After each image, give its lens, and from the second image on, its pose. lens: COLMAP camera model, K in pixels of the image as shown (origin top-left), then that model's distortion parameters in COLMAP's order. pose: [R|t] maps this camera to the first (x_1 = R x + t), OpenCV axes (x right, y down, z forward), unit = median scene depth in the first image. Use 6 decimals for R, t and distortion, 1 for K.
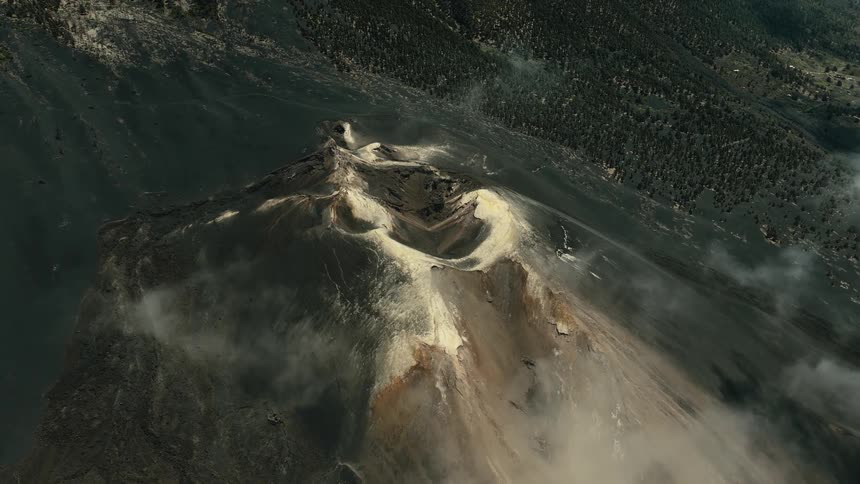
lens RADIAL K [[720.8, 0, 427.7], [0, 720.8, 242.1], [0, 0, 1]] dist [-0.002843, 0.016950]
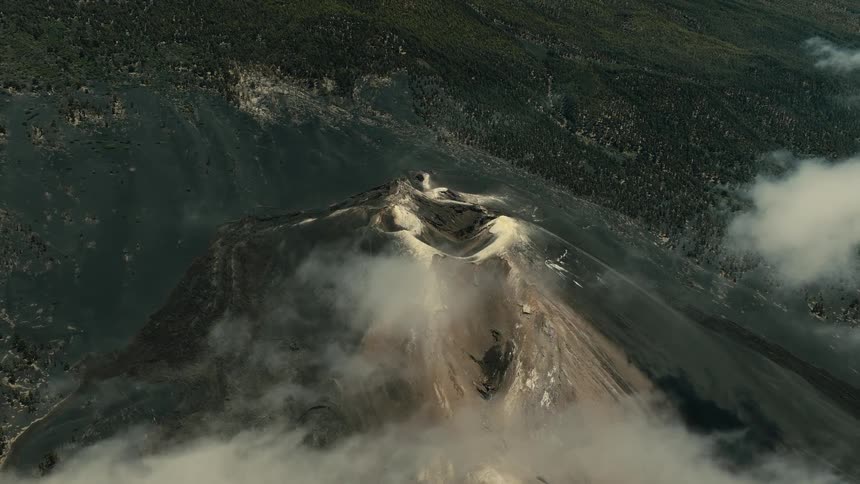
lens RADIAL K [[720.8, 0, 432.4], [0, 720.8, 242.2], [0, 0, 1]] dist [-0.002843, 0.016950]
pose [[0.967340, 0.084863, -0.238854, 0.200884], [-0.124704, 0.979700, -0.156960, 0.140929], [0.220685, 0.181620, 0.958286, -0.150199]]
